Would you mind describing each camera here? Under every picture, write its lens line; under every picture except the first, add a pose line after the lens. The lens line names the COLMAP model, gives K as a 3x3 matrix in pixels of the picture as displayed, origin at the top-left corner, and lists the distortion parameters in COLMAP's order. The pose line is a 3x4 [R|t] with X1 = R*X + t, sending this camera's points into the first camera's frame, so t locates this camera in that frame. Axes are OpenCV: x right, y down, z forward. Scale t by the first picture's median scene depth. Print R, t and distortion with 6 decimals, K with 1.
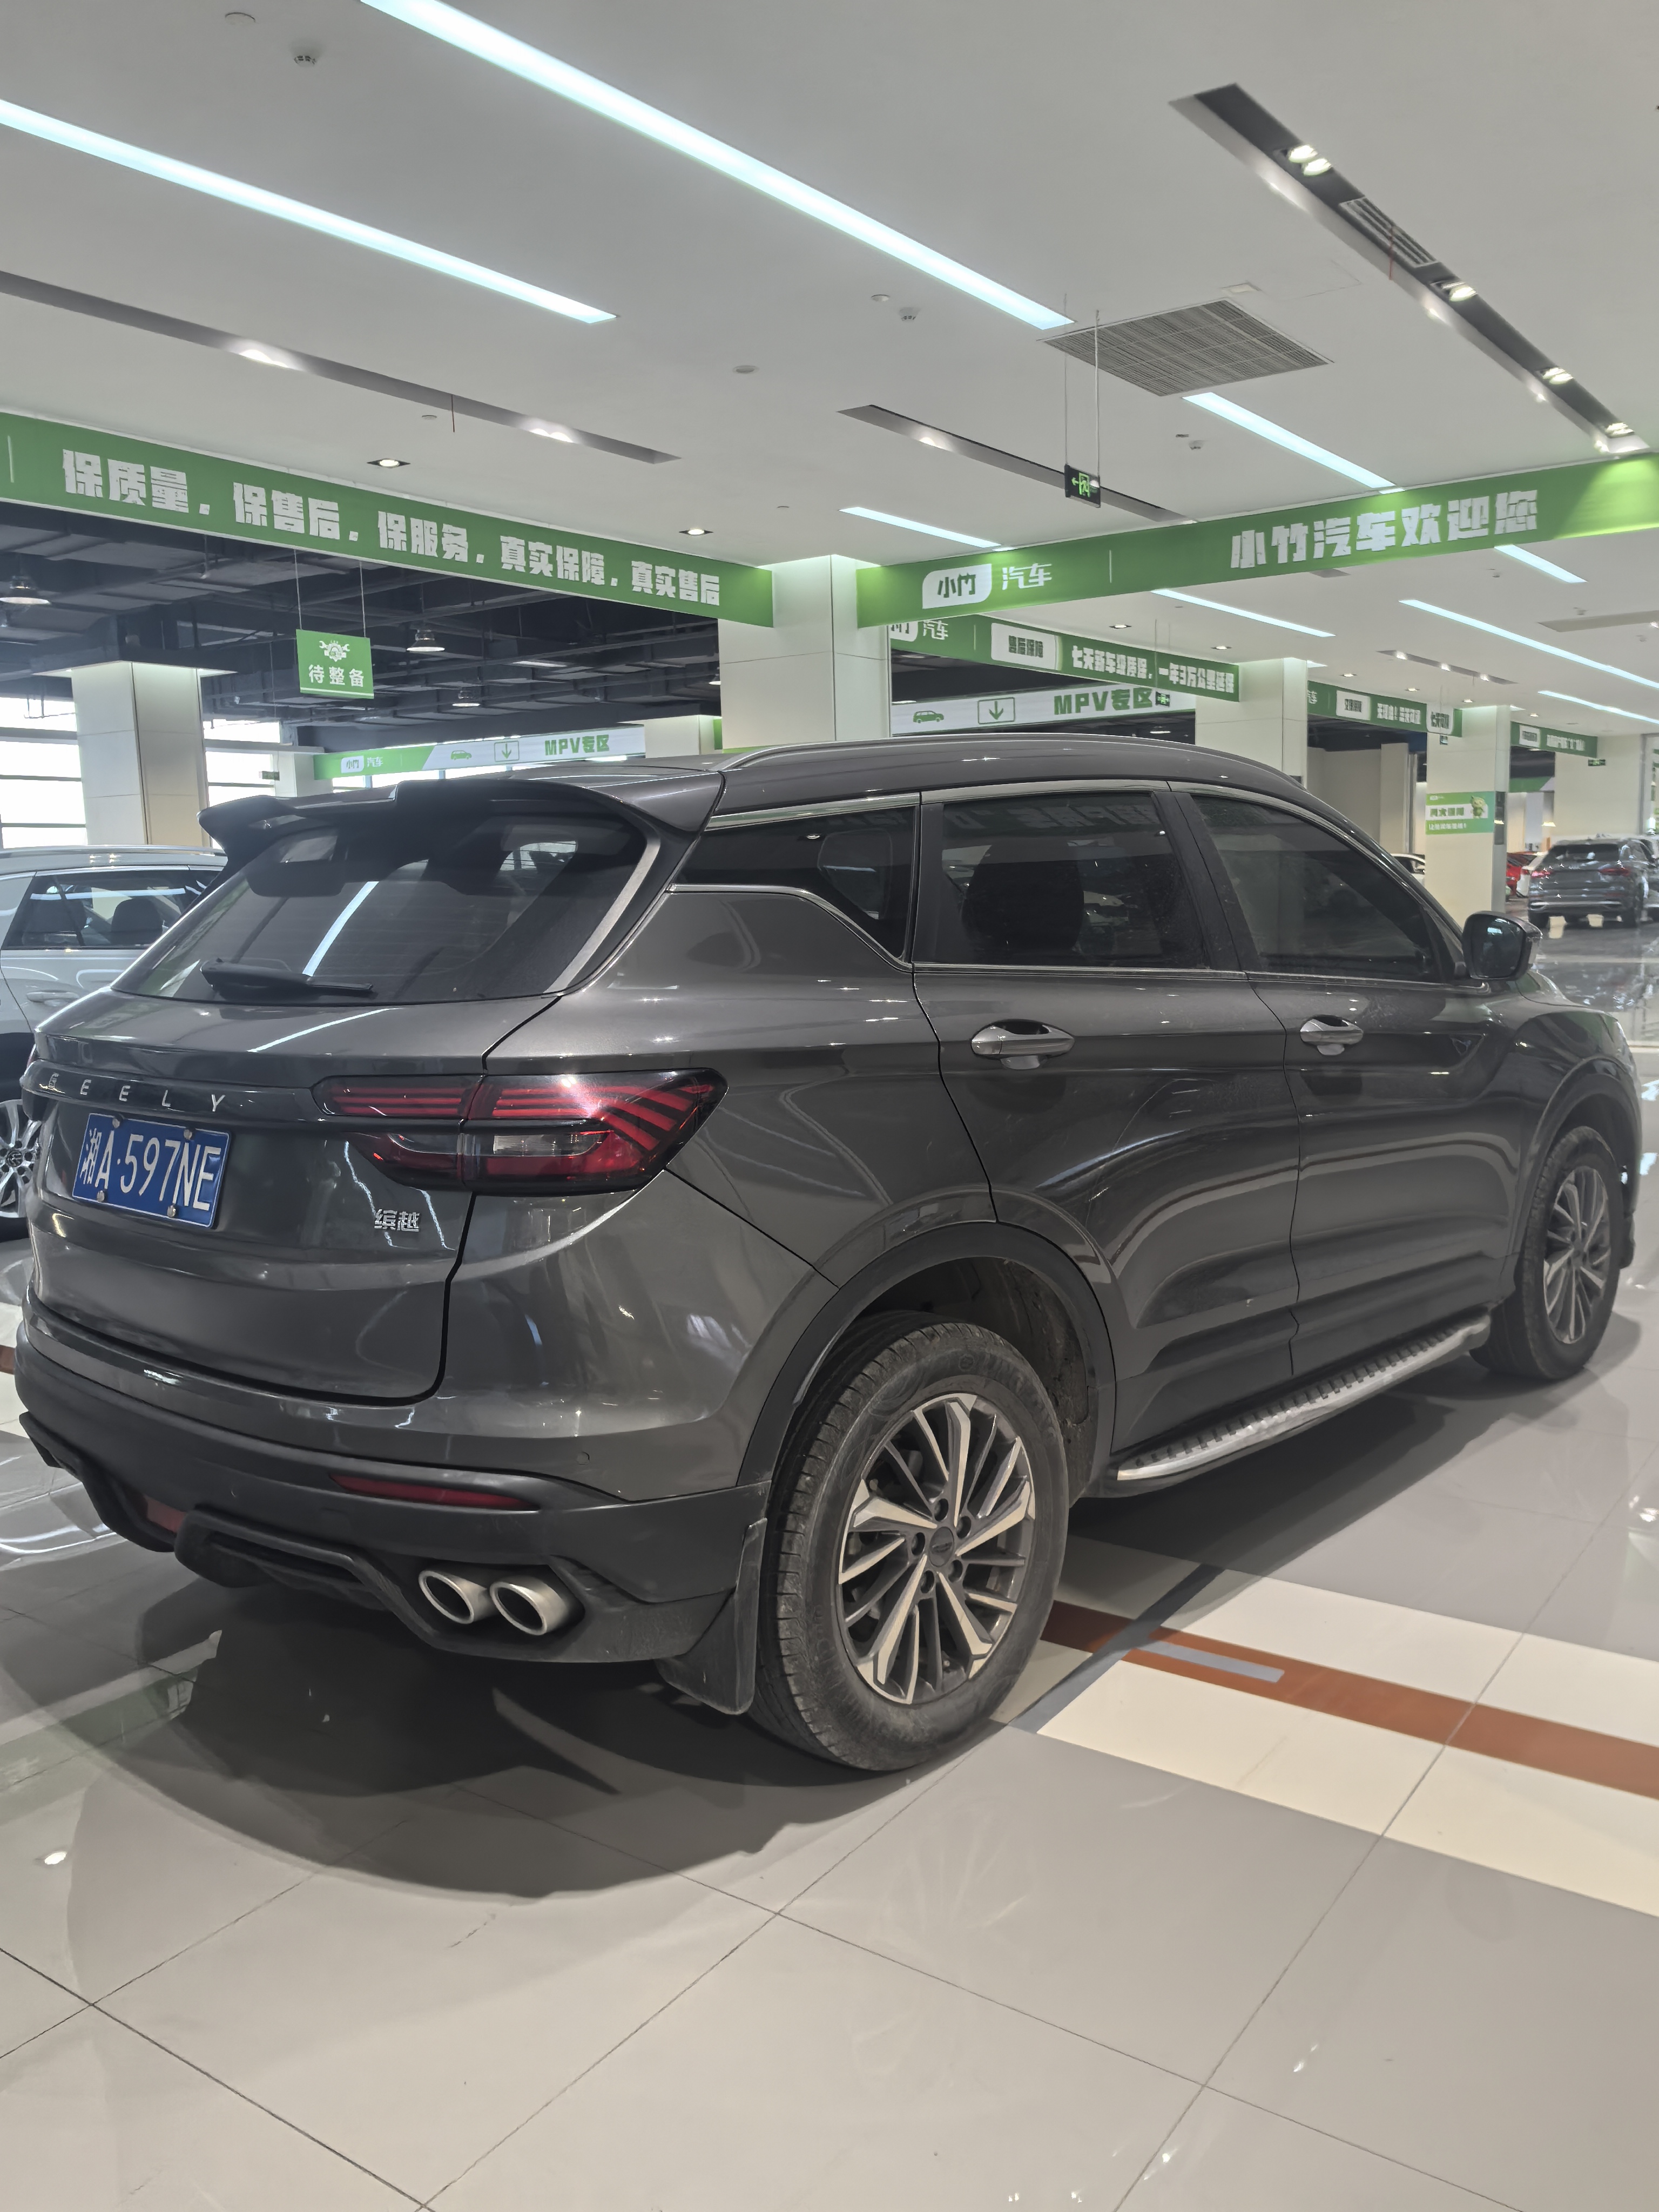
lens RADIAL K [[1720.0, 0, 829.5], [0, 1720.0, 1106.0], [0, 0, 1]] dist [0.030132, 0.000851]
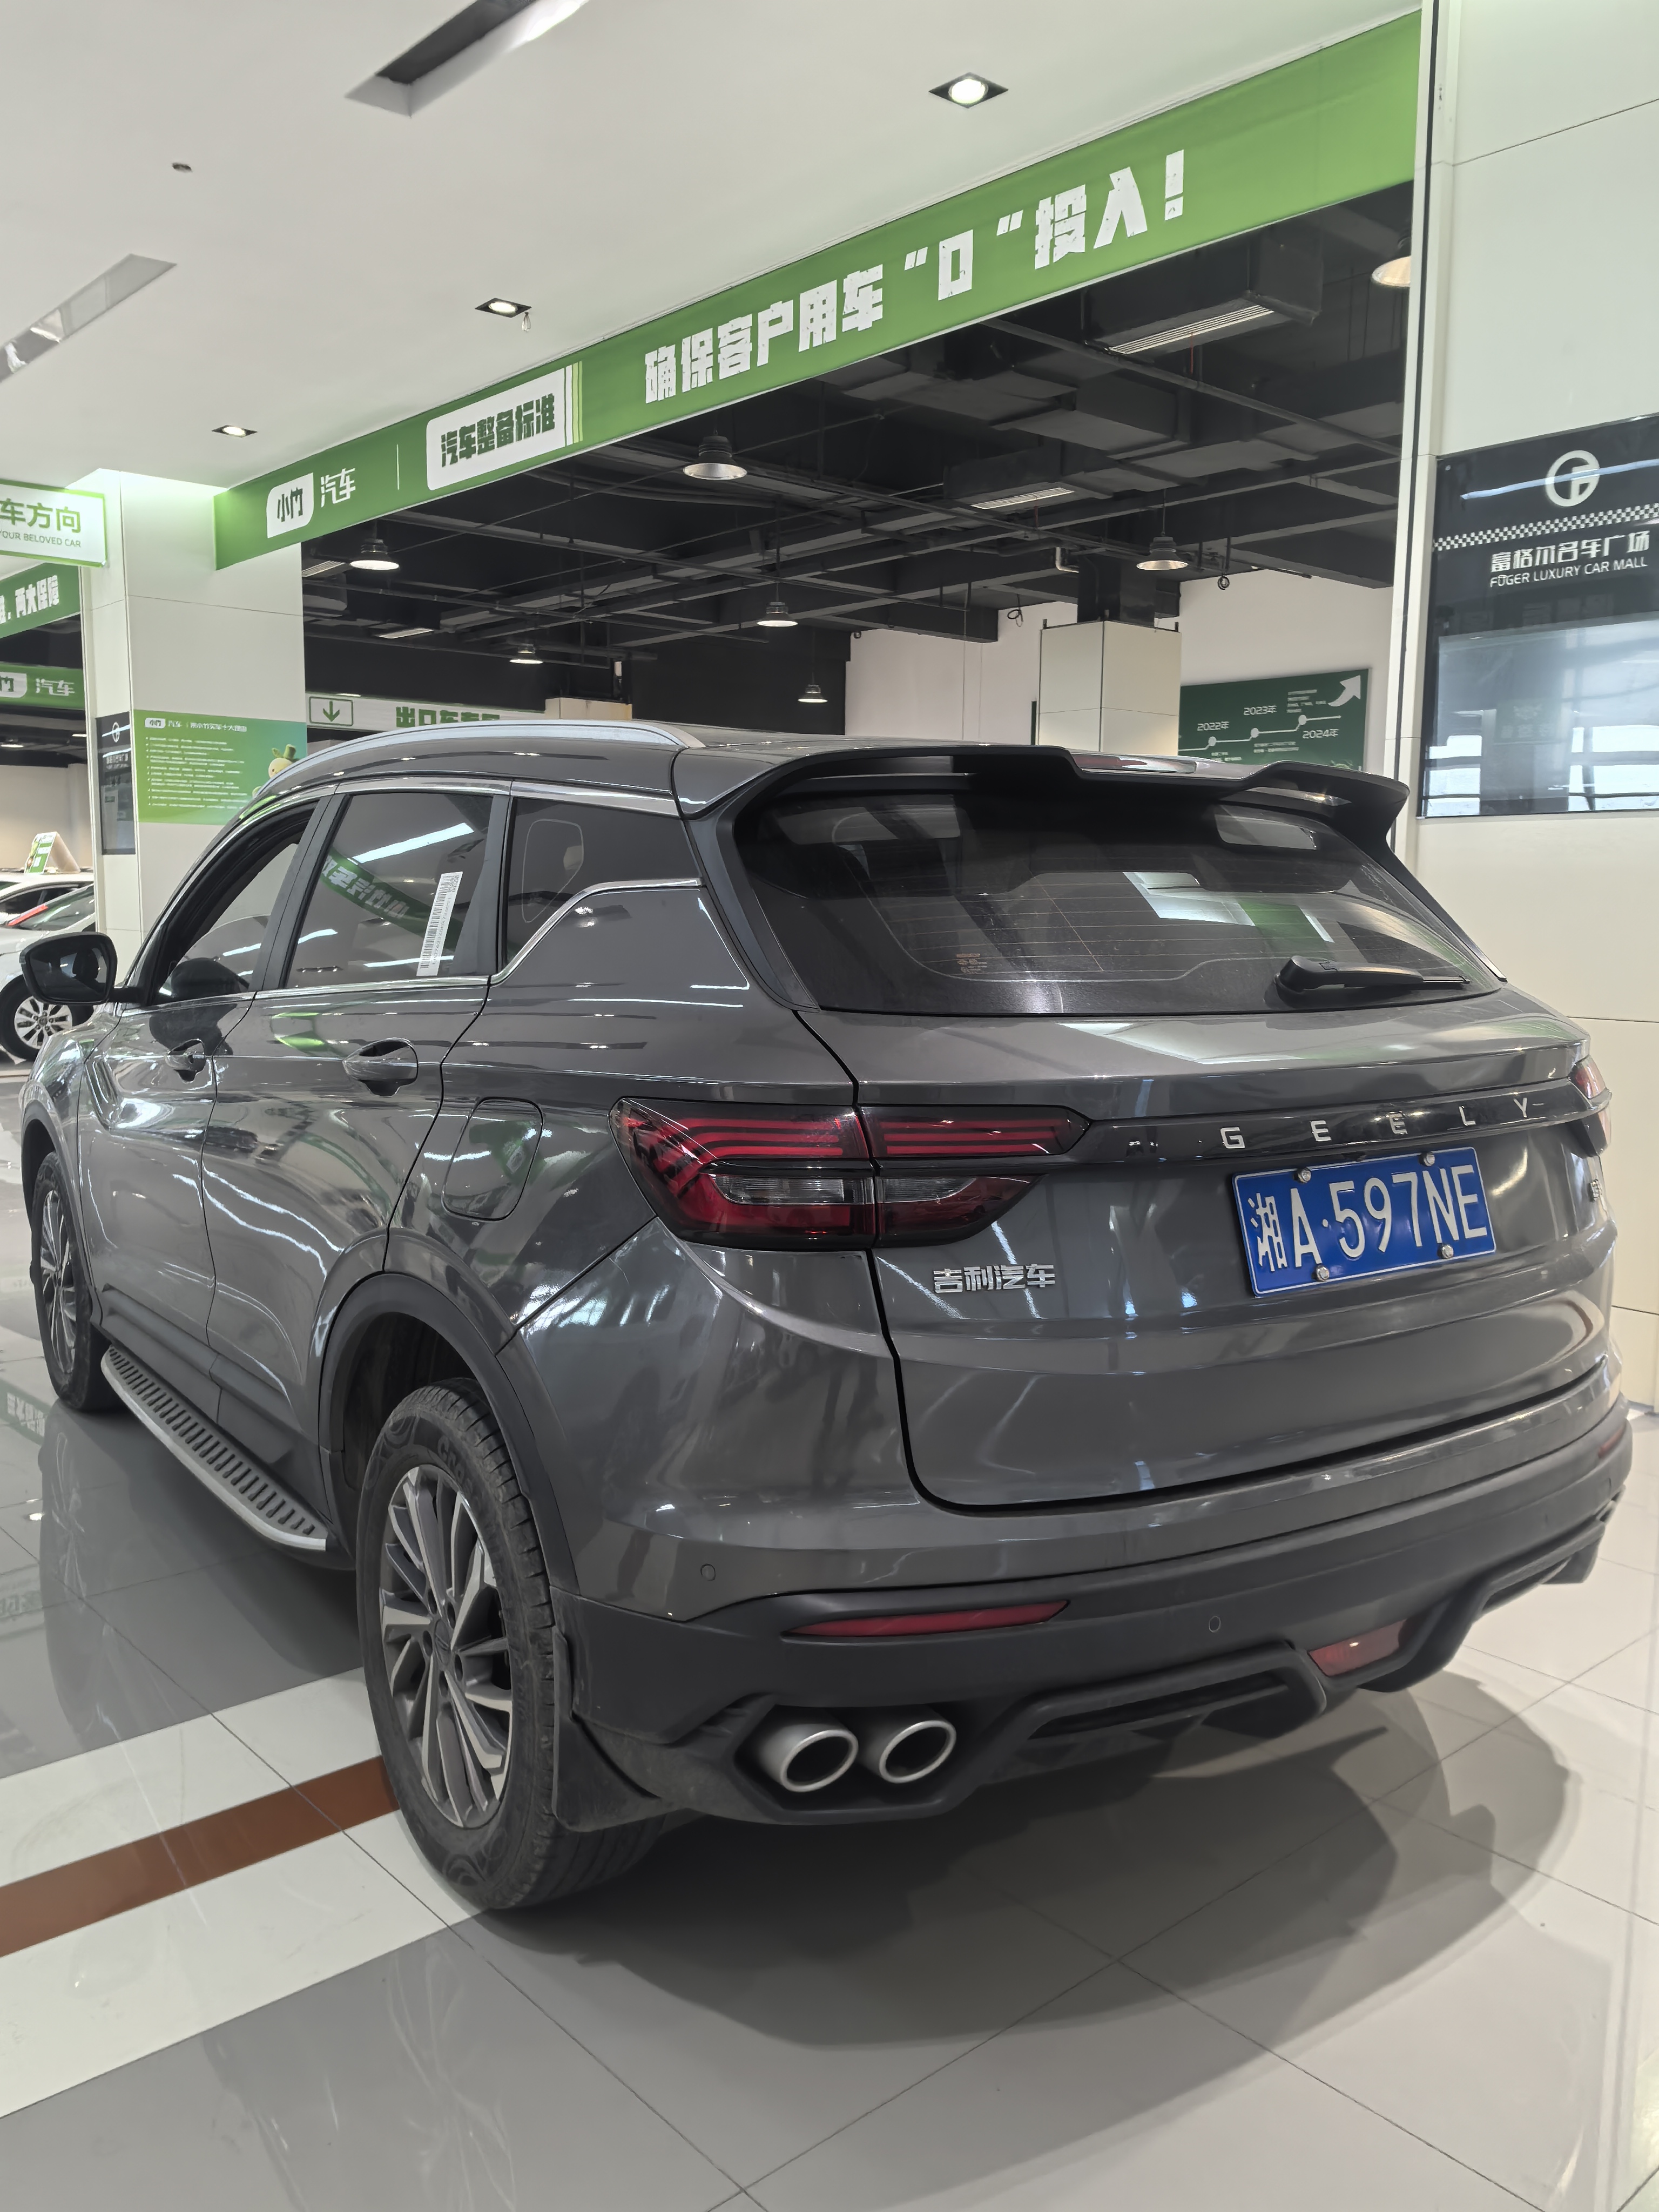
lens RADIAL K [[1734.7, 0, 829.5], [0, 1734.7, 1106.0], [0, 0, 1]] dist [0.010900, -0.005790]
pose [[0.234010, -0.090331, 0.968029, -0.232913], [0.113435, 0.991411, 0.065091, -0.018203], [-0.965594, 0.094576, 0.242247, 0.198659]]
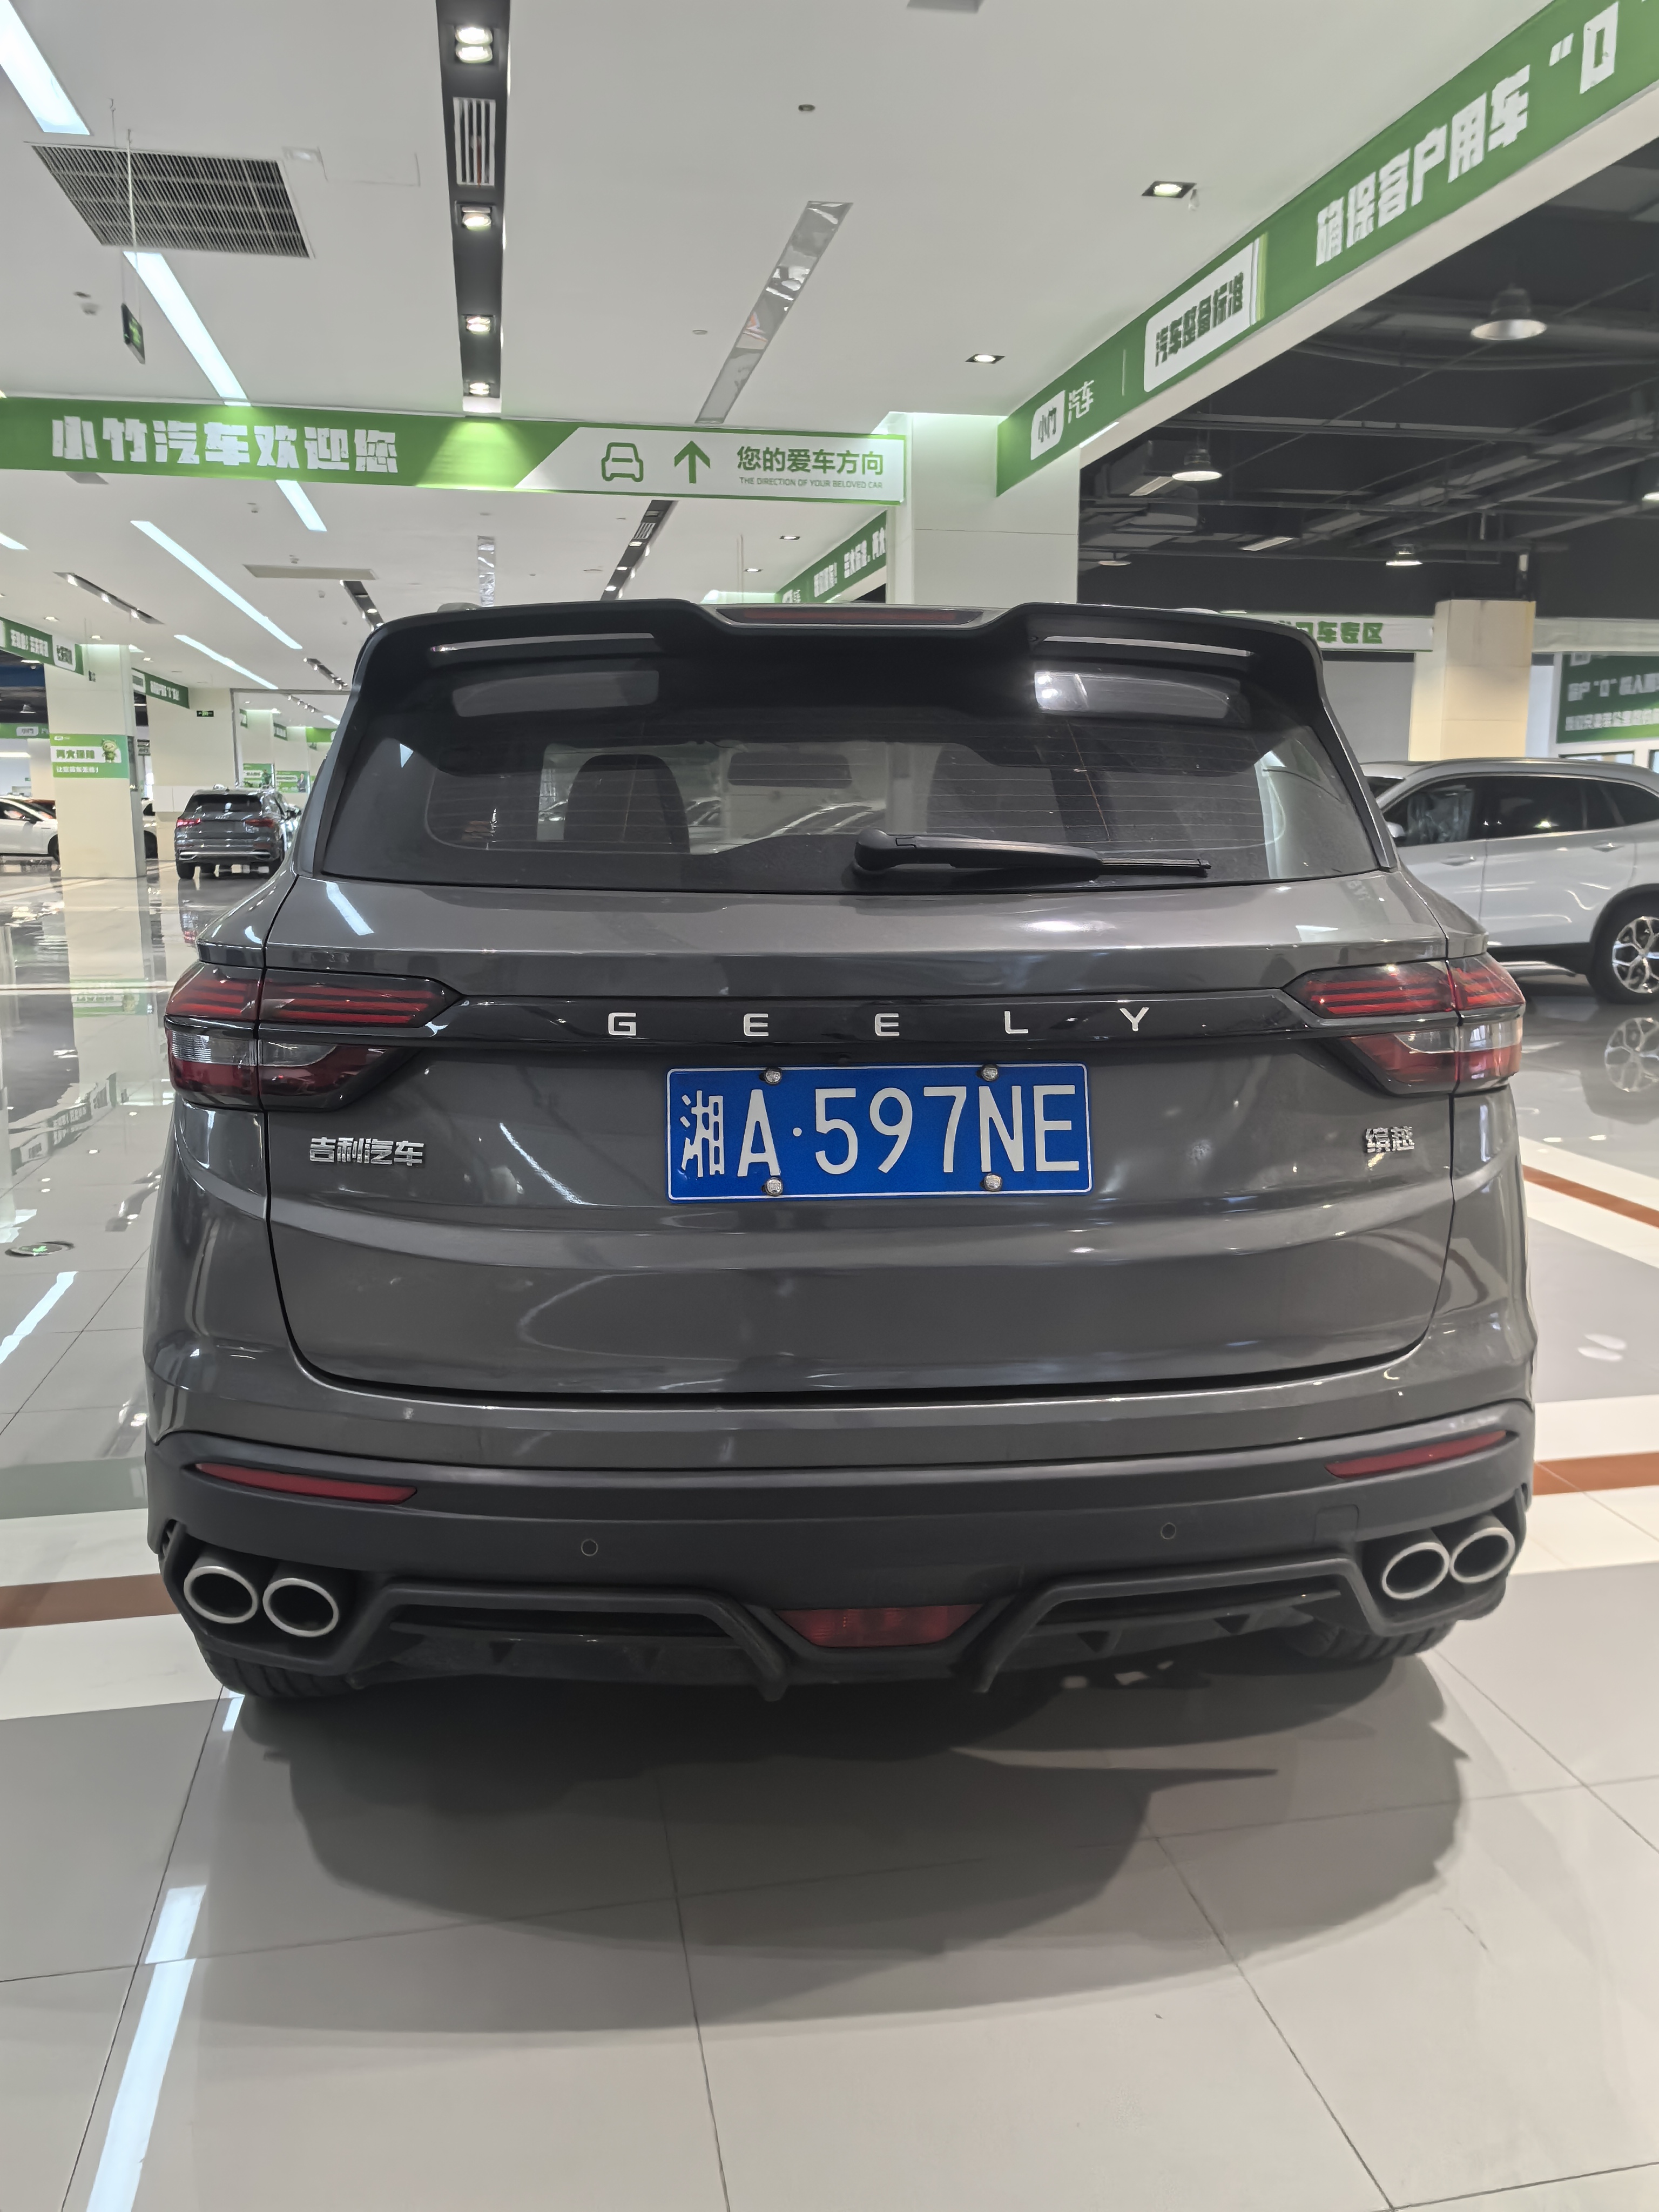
lens RADIAL K [[1735.6, 0, 862.9], [0, 1735.6, 1110.7], [0, 0, 1]] dist [0.074459, -0.127616]
pose [[0.681782, -0.096991, 0.725097, -0.171498], [0.077668, 0.995167, 0.060088, -0.002858], [-0.727421, 0.015350, 0.686020, 0.101101]]
